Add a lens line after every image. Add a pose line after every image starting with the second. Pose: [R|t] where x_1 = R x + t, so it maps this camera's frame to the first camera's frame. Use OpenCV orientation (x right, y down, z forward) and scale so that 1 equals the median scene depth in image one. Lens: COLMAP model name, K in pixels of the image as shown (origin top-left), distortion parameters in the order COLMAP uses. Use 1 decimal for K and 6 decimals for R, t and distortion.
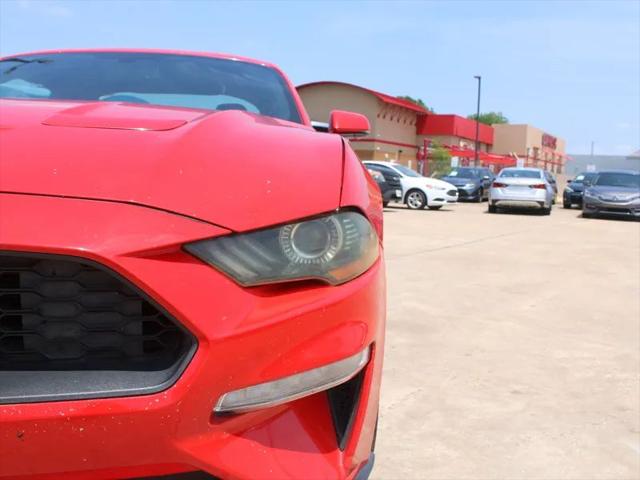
lens RADIAL K [[679.8, 0, 320.0], [0, 679.8, 240.0], [0, 0, 1]] dist [-0.113879, 0.032372]
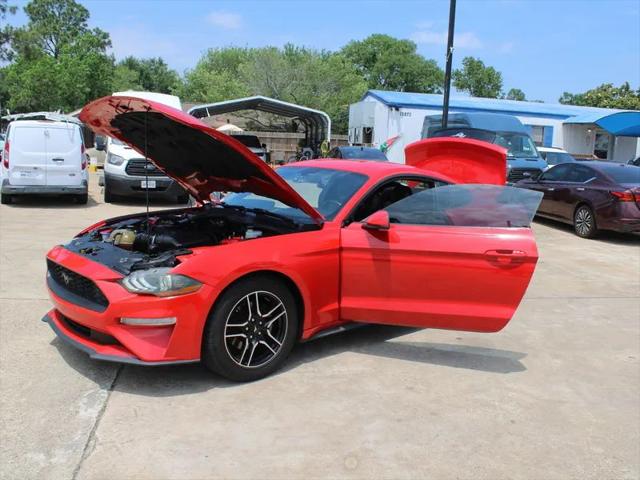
lens RADIAL K [[603.1, 0, 320.0], [0, 603.1, 240.0], [0, 0, 1]] dist [-0.179827, 0.187247]
pose [[0.630322, 0.109758, -0.768536, 0.153234], [-0.087946, 0.993678, 0.069782, -0.027032], [0.771336, 0.023604, 0.635990, -0.013803]]
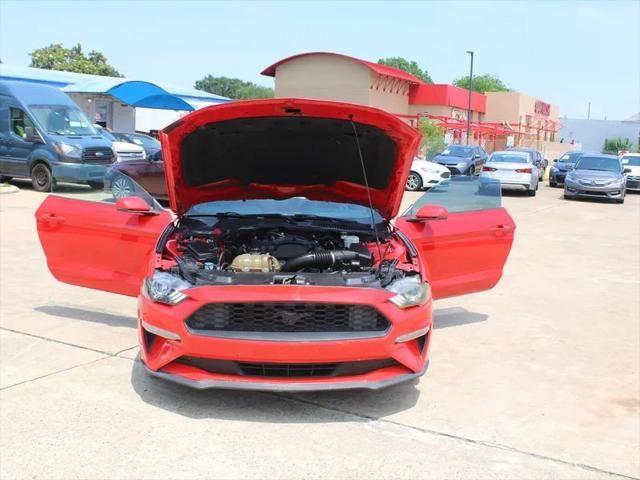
lens RADIAL K [[717.9, 0, 320.0], [0, 717.9, 240.0], [0, 0, 1]] dist [-0.094799, 0.008672]
pose [[0.999733, -0.003647, 0.022803, -0.032011], [0.002453, 0.998634, 0.052197, -0.025661], [-0.022962, -0.052127, 0.998376, -0.144165]]
